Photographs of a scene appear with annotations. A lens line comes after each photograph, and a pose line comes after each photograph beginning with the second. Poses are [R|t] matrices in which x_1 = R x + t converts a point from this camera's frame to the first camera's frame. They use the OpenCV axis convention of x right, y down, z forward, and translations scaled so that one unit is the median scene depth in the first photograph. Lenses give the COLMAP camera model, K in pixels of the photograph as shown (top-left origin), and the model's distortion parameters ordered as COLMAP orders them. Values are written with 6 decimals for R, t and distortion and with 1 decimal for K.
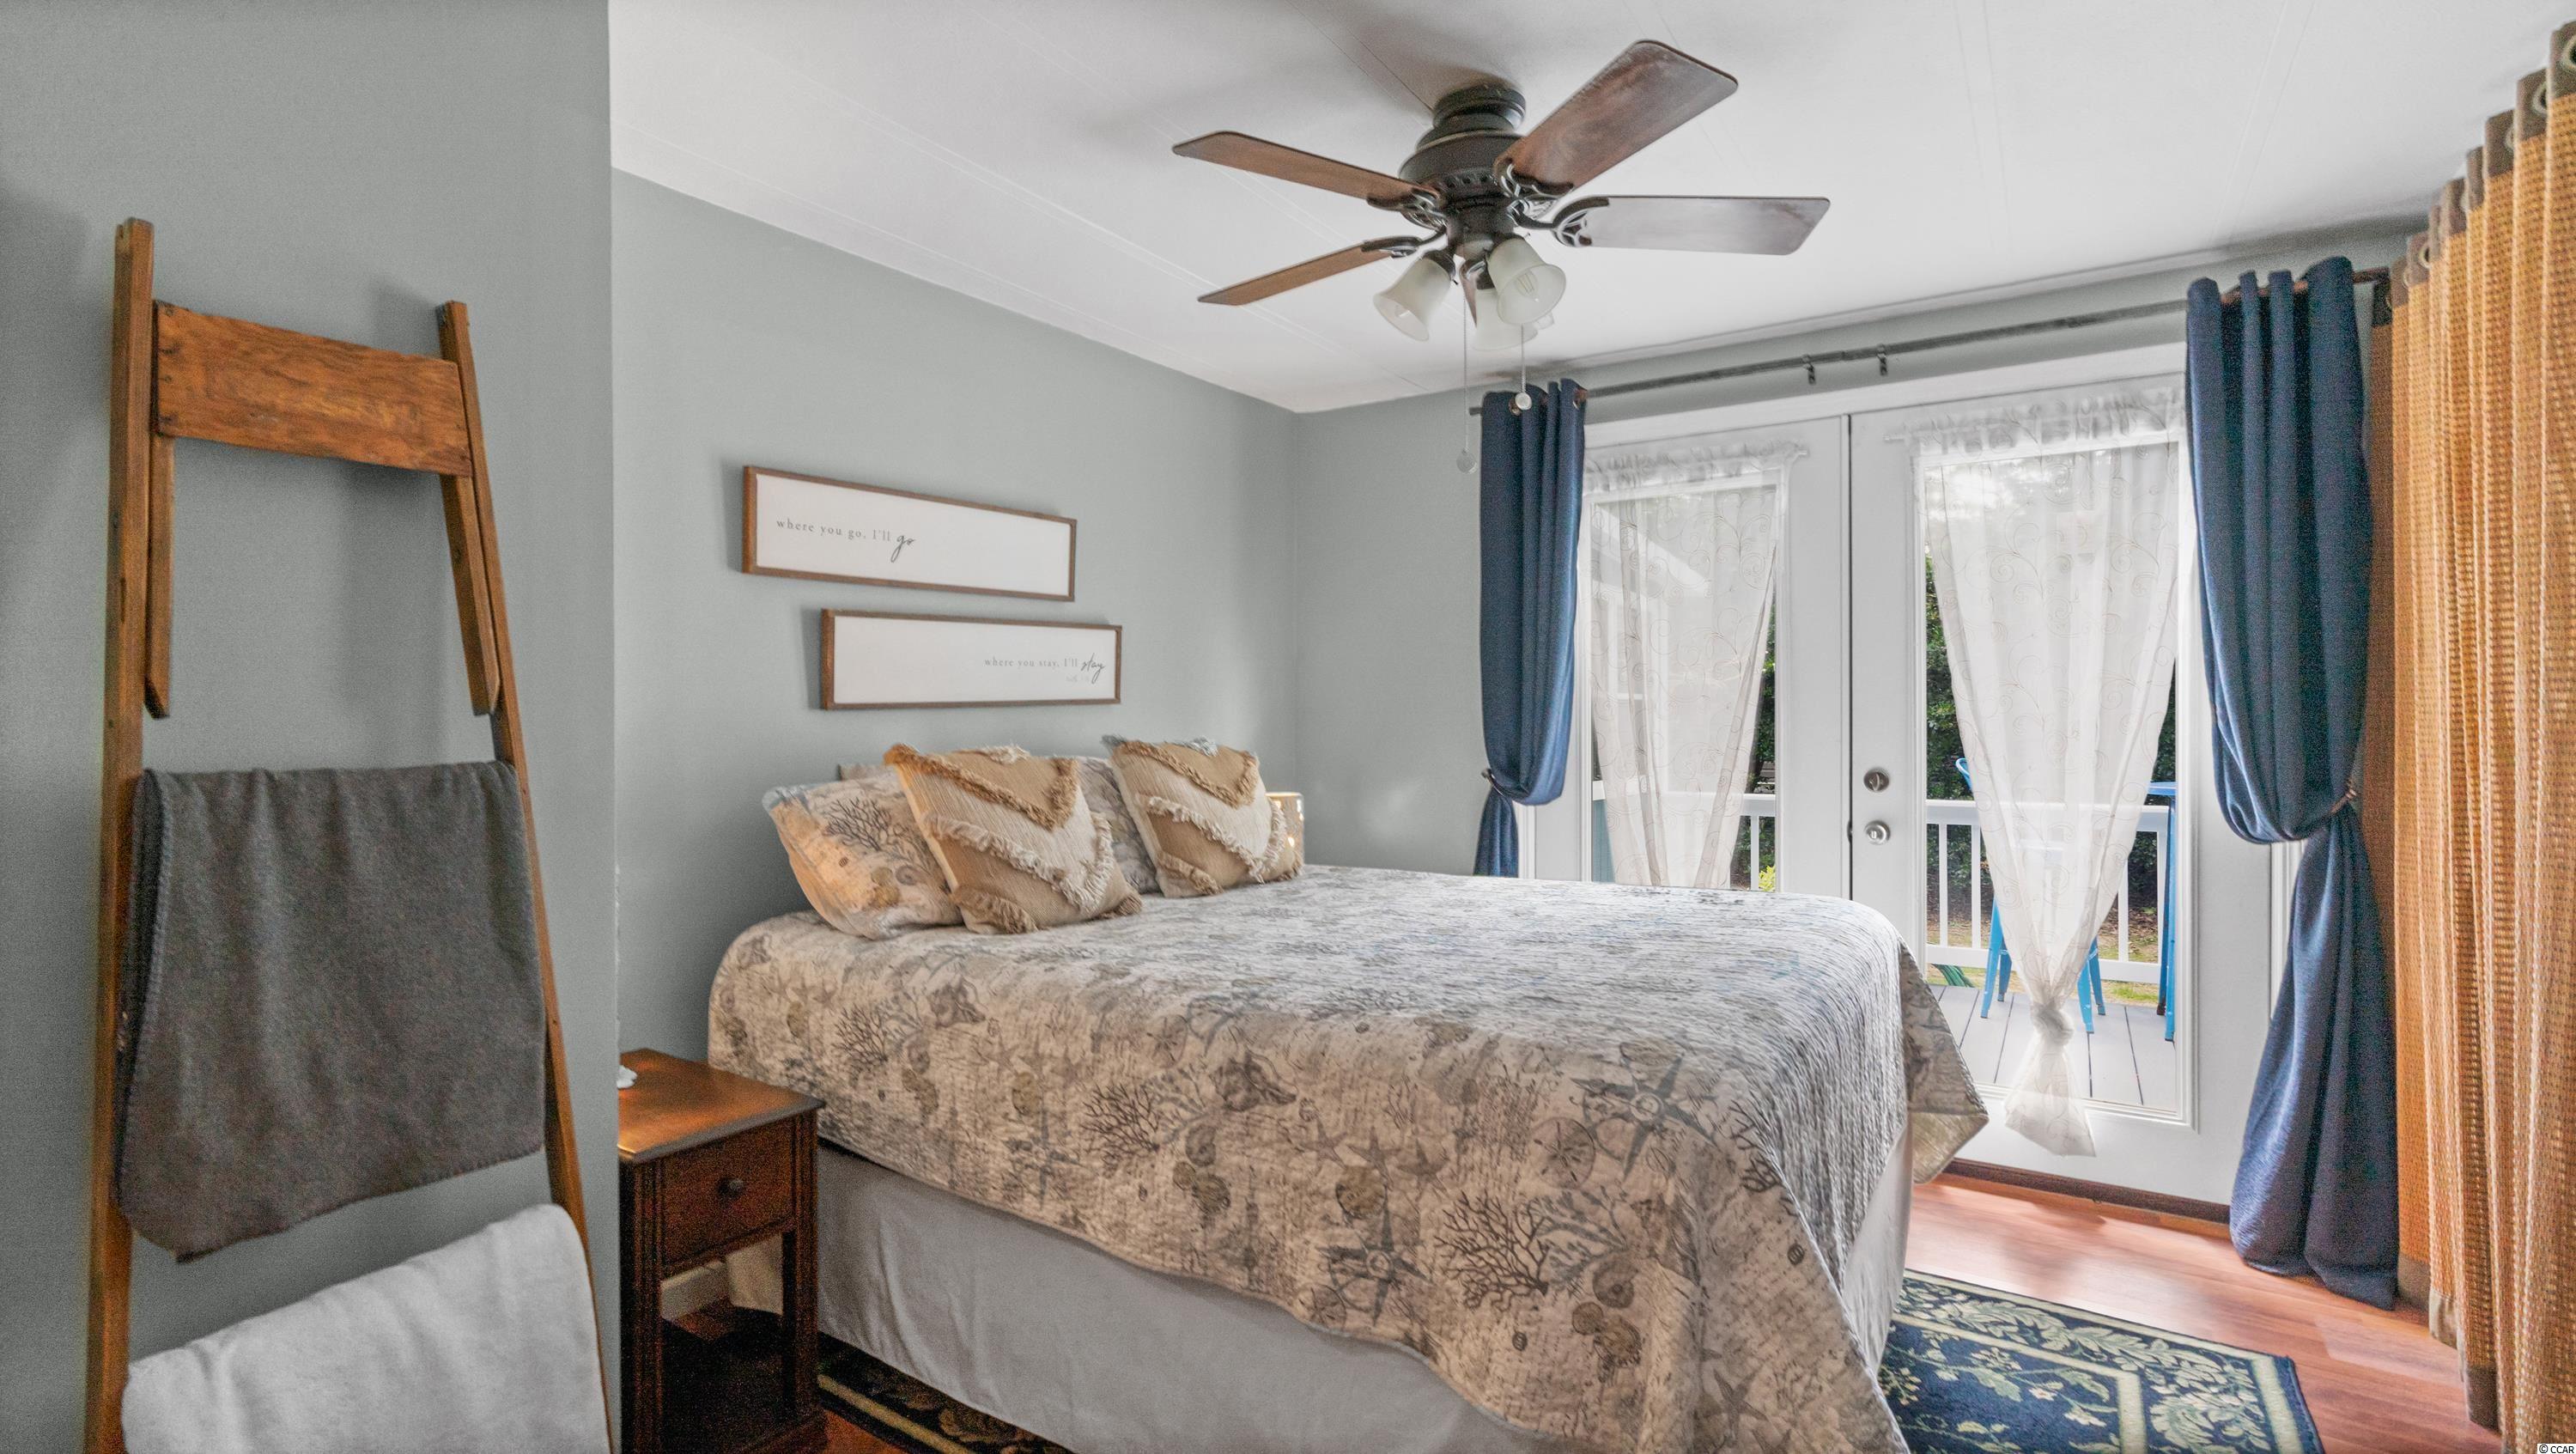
lens RADIAL K [[1145.3, 0, 1283.2], [0, 1145.3, 730.0], [0, 0, 1]] dist [-0.004540, 0.001562]
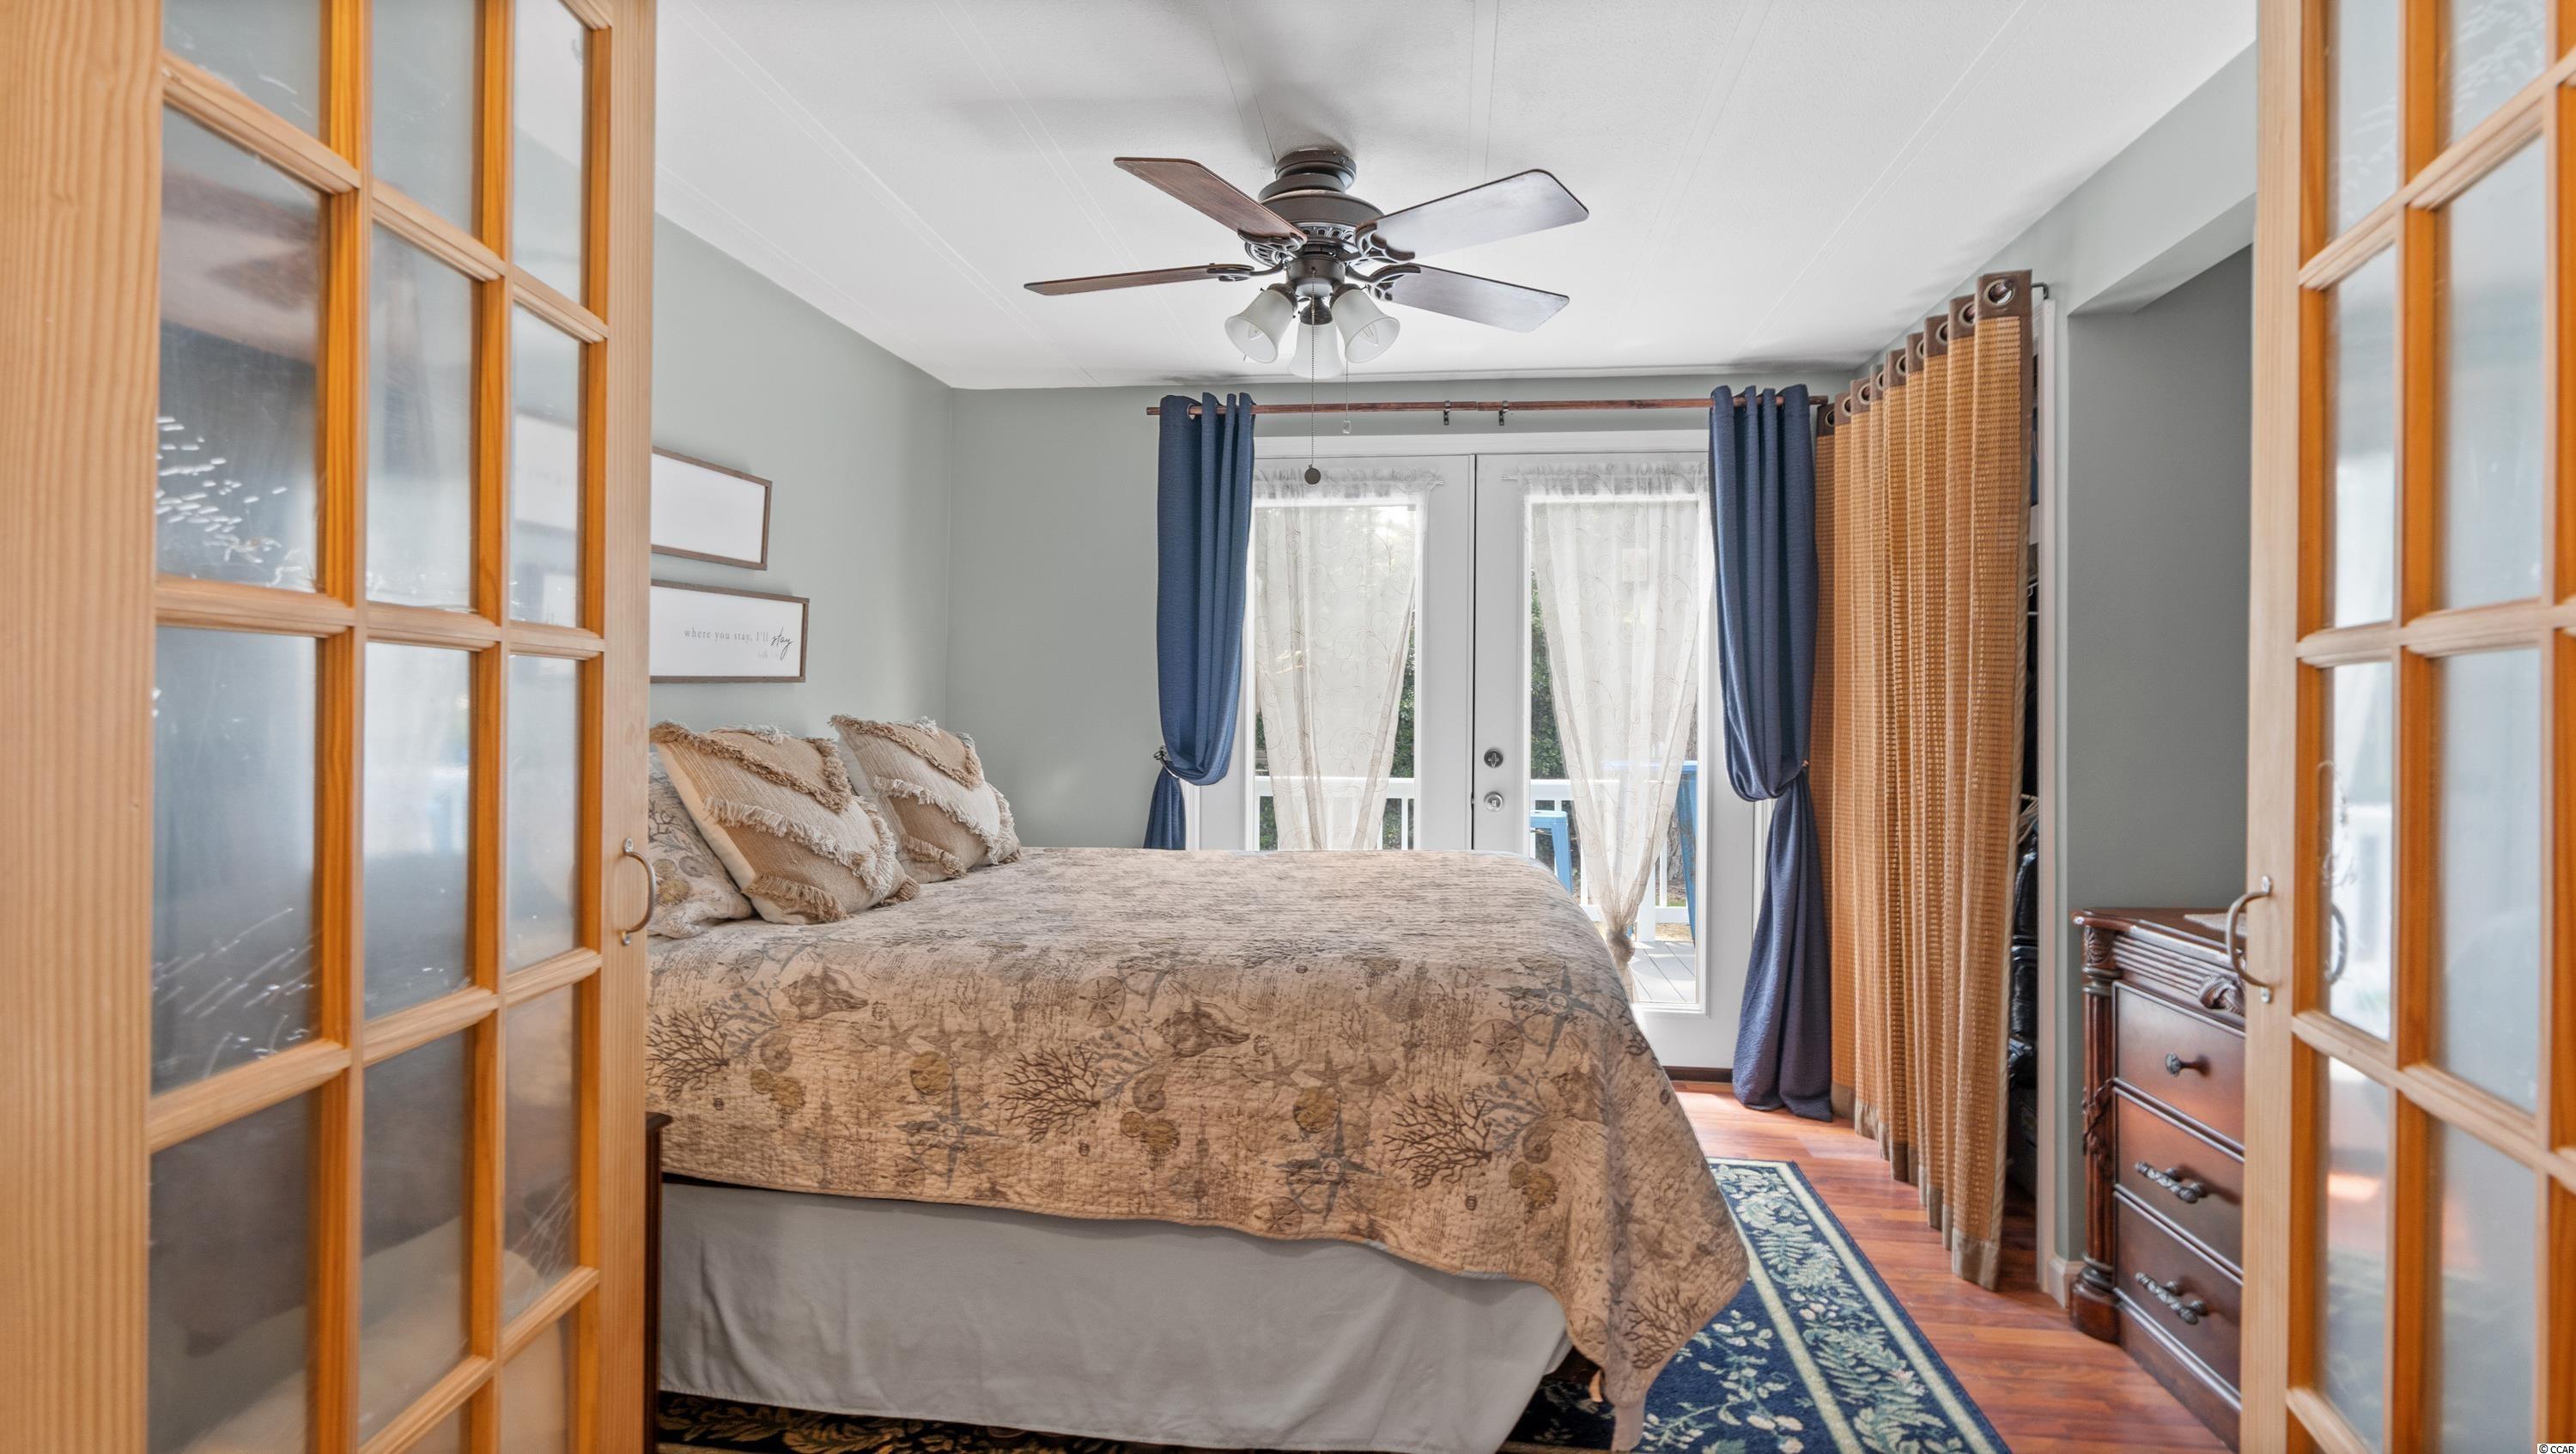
lens RADIAL K [[1145.3, 0, 1311.7], [0, 1145.3, 714.1], [0, 0, 1]] dist [-0.004540, 0.001562]
pose [[0.904476, 0.008523, 0.426440, -0.270411], [-0.007129, 0.999963, -0.004864, 0.007412], [-0.426465, 0.001359, 0.904503, -0.025797]]
